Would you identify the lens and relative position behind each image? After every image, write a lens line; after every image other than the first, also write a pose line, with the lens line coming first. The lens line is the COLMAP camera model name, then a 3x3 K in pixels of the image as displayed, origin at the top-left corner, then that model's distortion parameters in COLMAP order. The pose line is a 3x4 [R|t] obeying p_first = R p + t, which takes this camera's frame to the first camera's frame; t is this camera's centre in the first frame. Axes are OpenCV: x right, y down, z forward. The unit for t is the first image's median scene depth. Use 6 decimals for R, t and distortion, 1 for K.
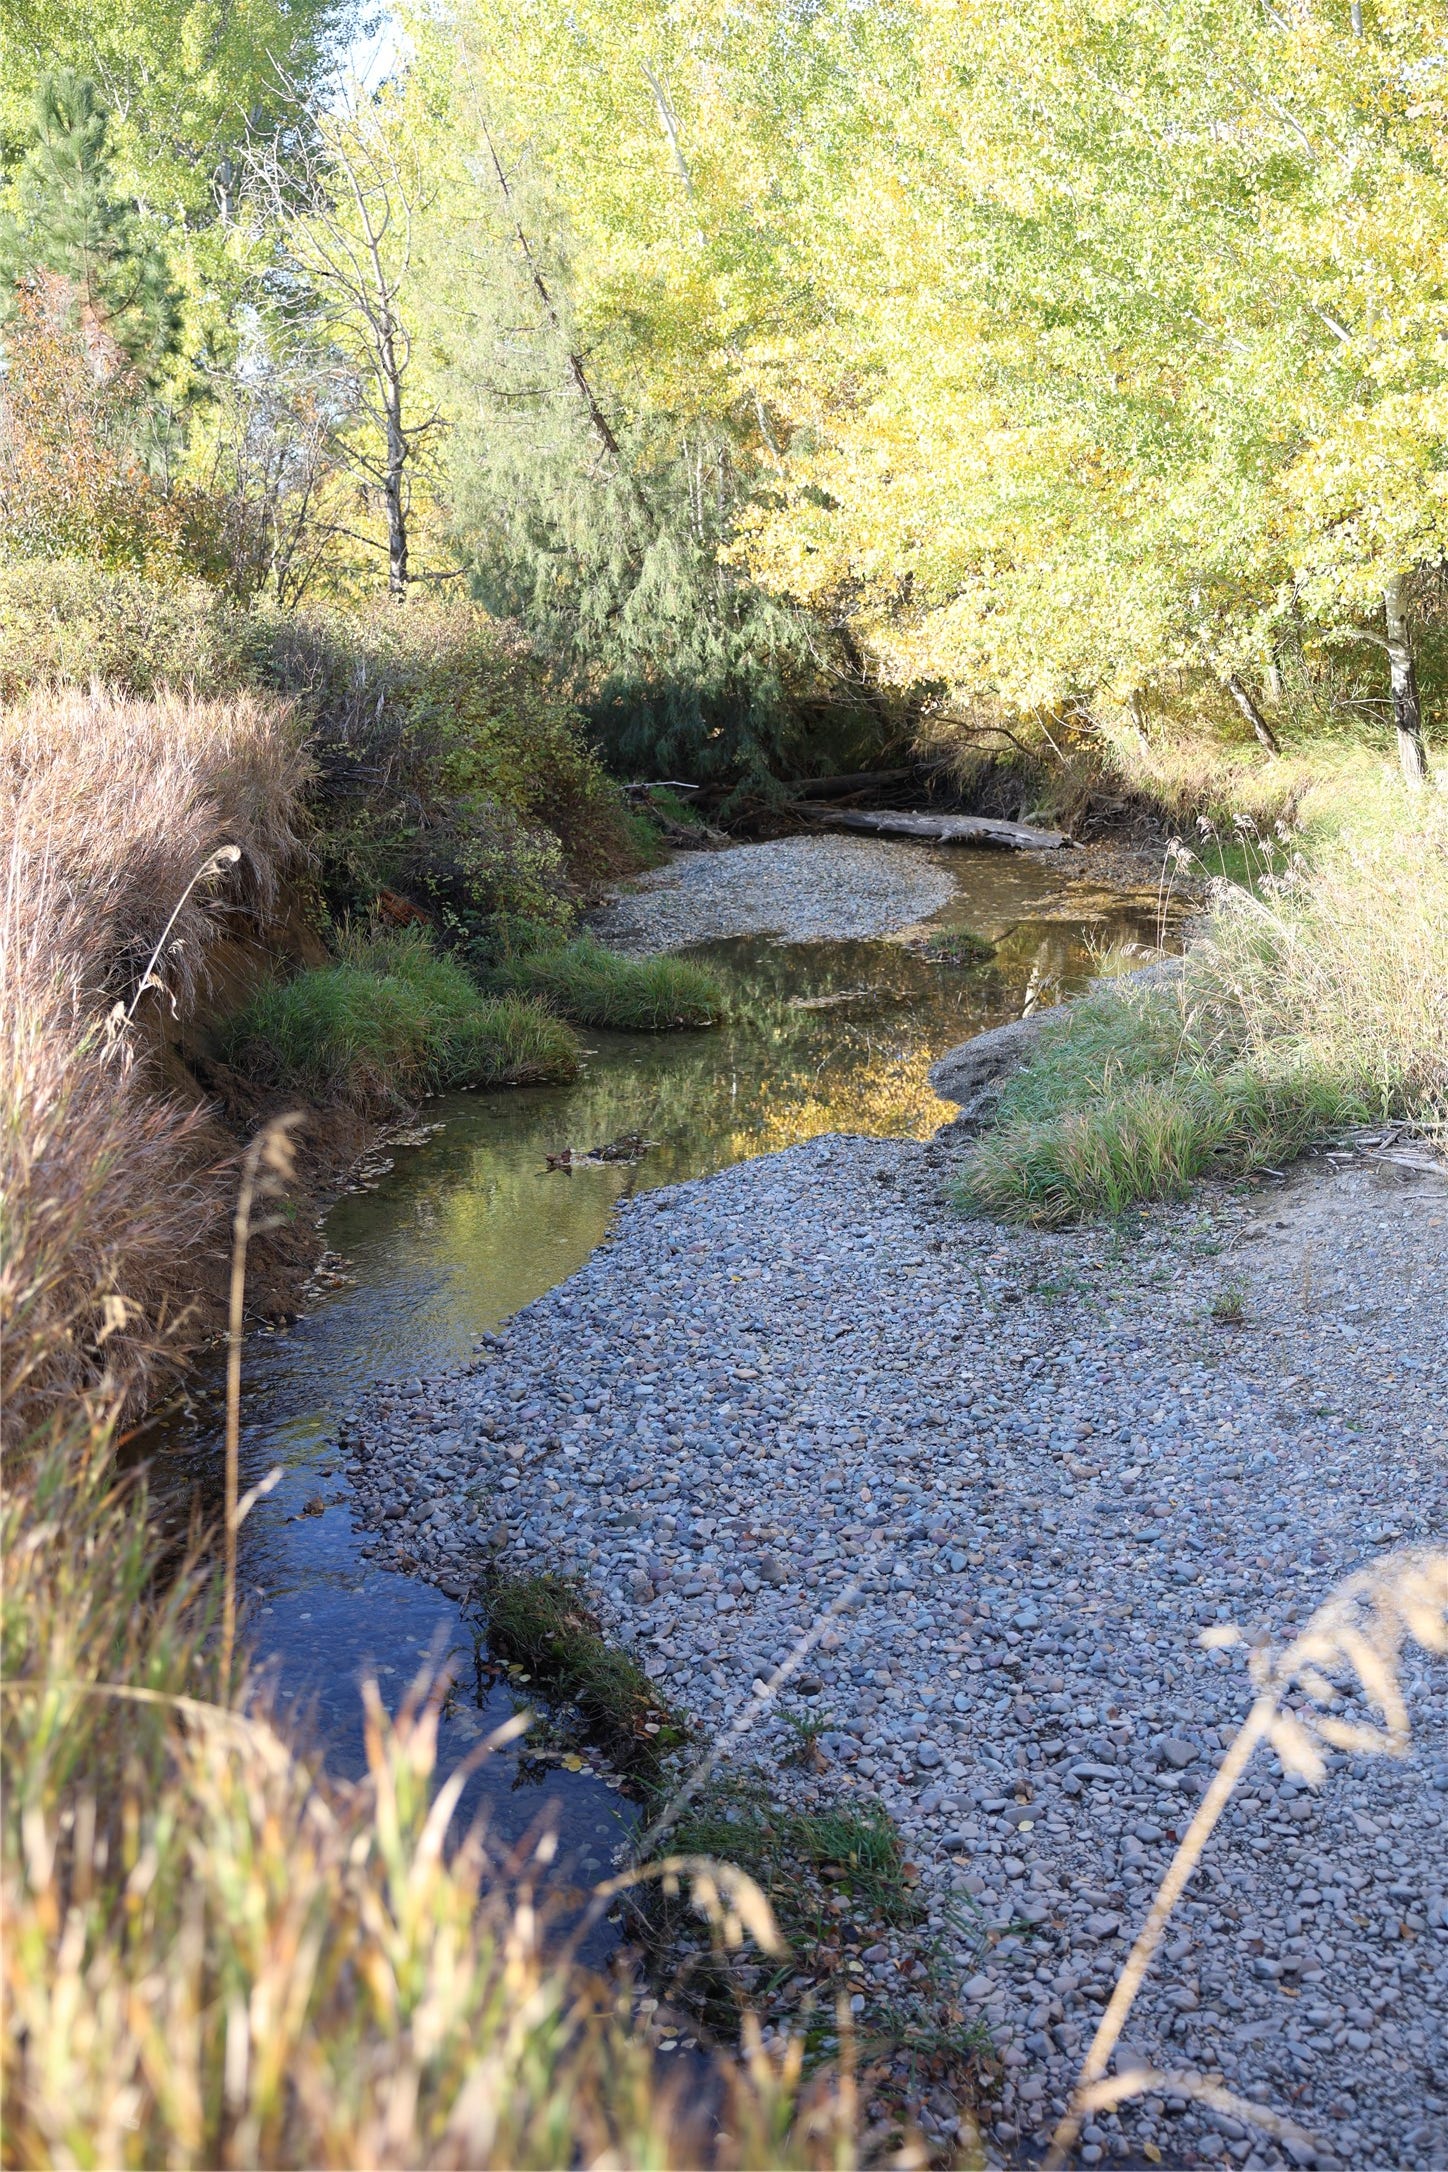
lens RADIAL K [[2415.8, 0, 724.1], [0, 2415.8, 1053.2], [0, 0, 1]] dist [0.061173, 0.013522]
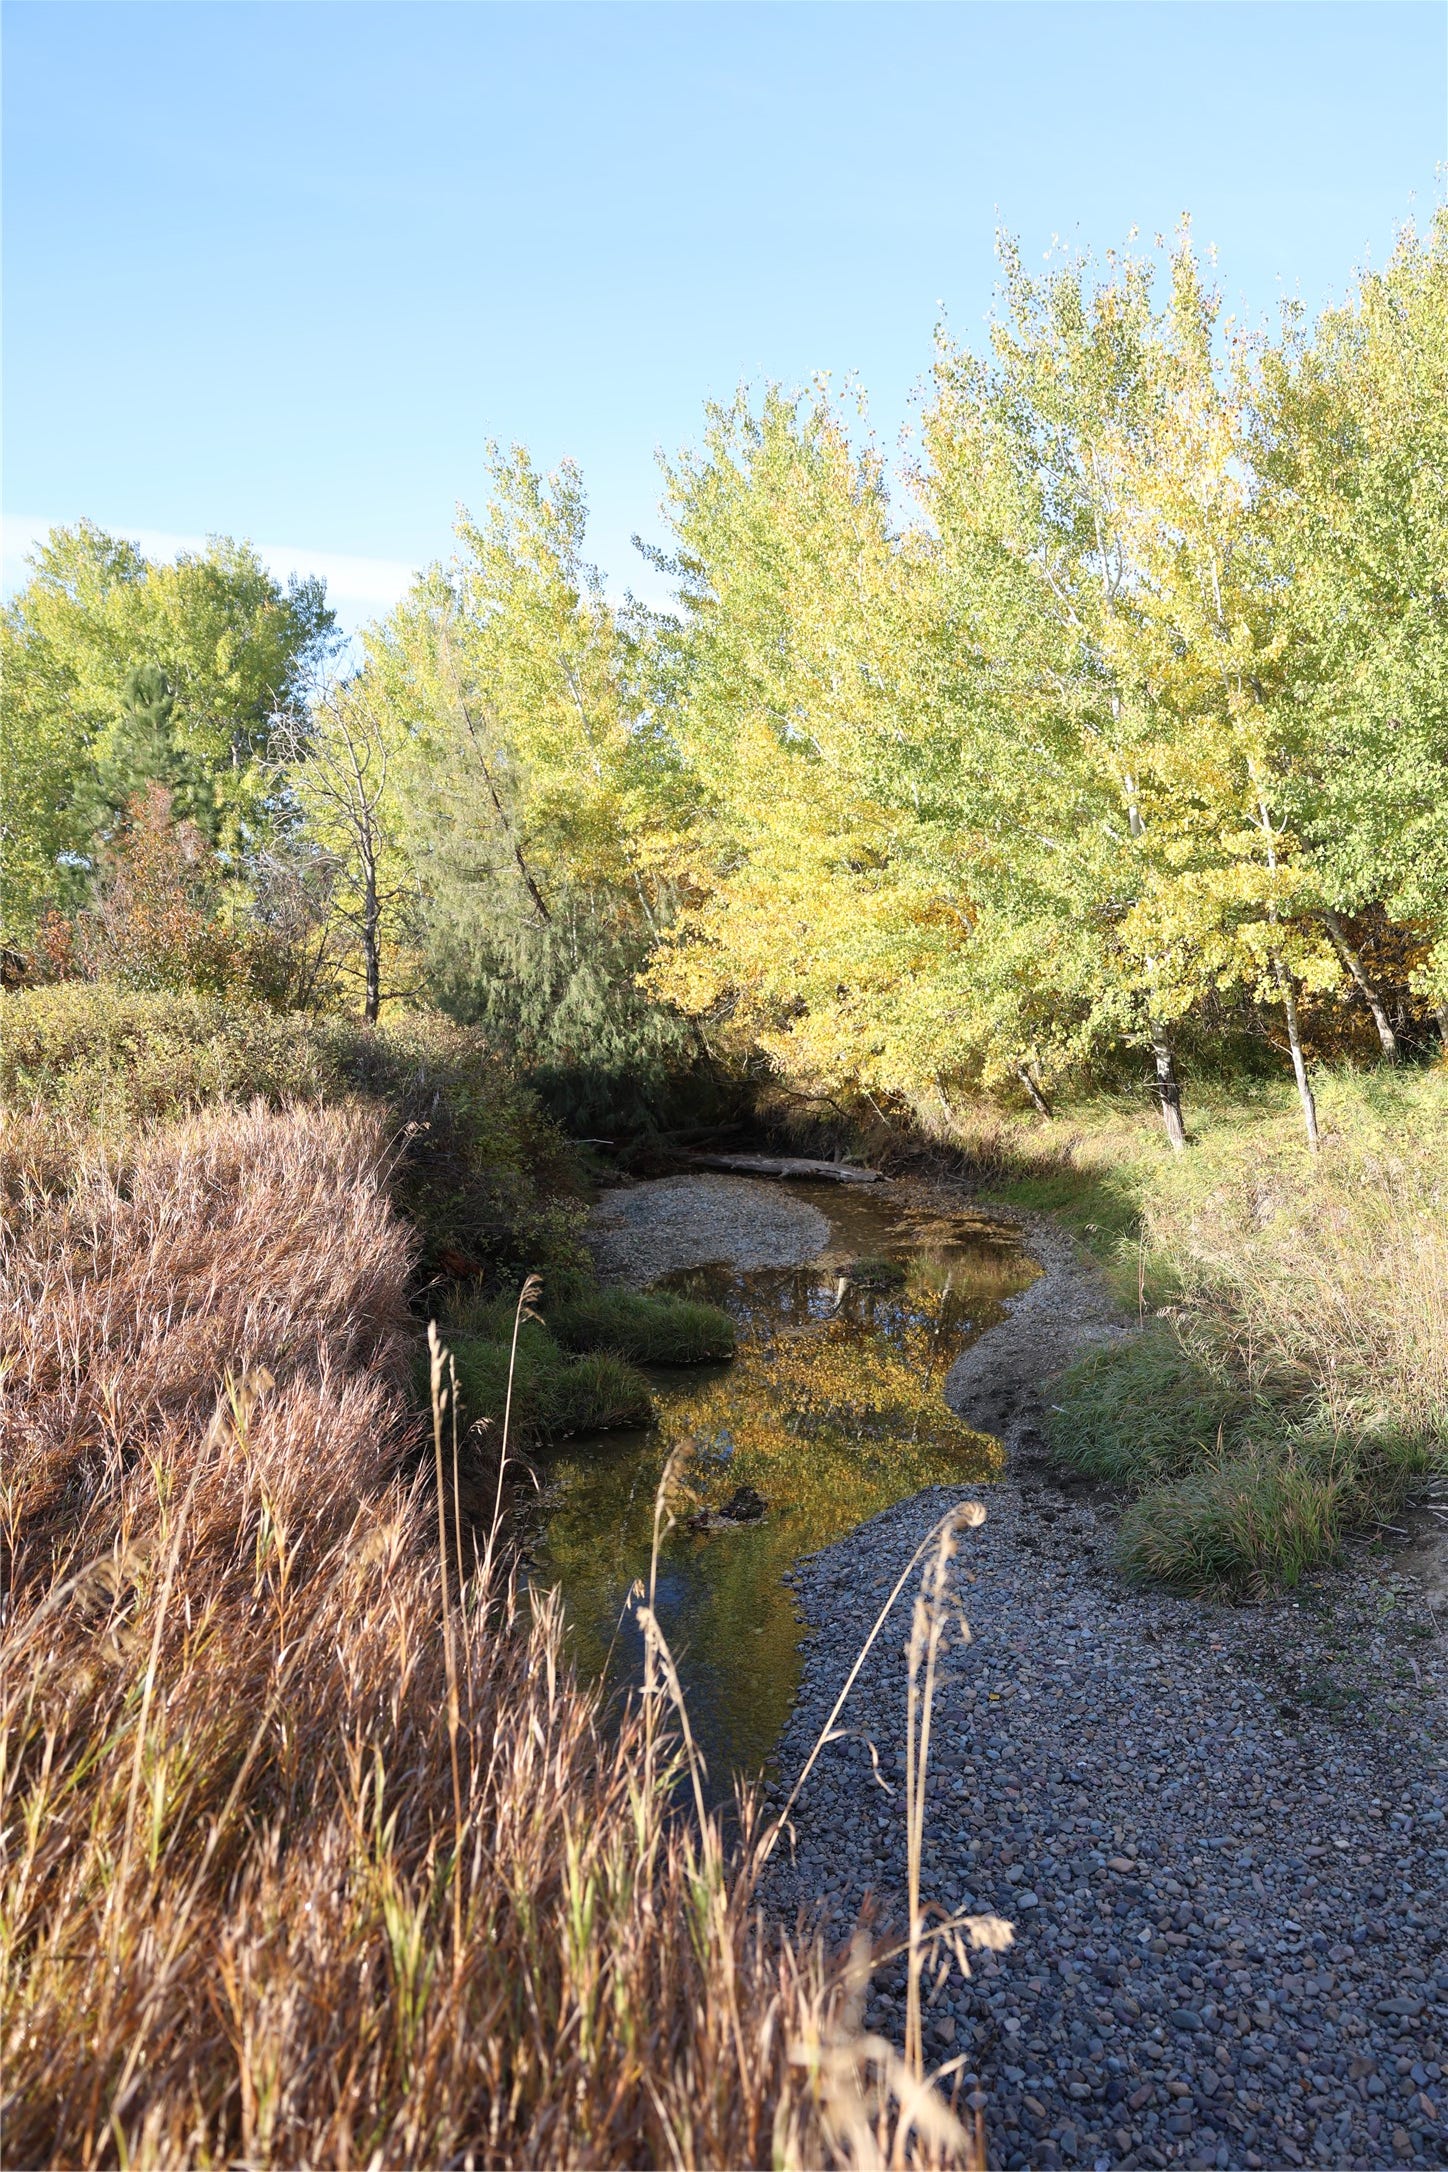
lens RADIAL K [[1497.6, 0, 730.8], [0, 1497.6, 1088.8], [0, 0, 1]] dist [-0.107799, 0.096476]
pose [[0.988745, -0.016542, 0.148692, -0.069654], [0.035161, 0.991724, -0.123476, -0.031516], [-0.145419, 0.127314, 0.981144, 0.137056]]
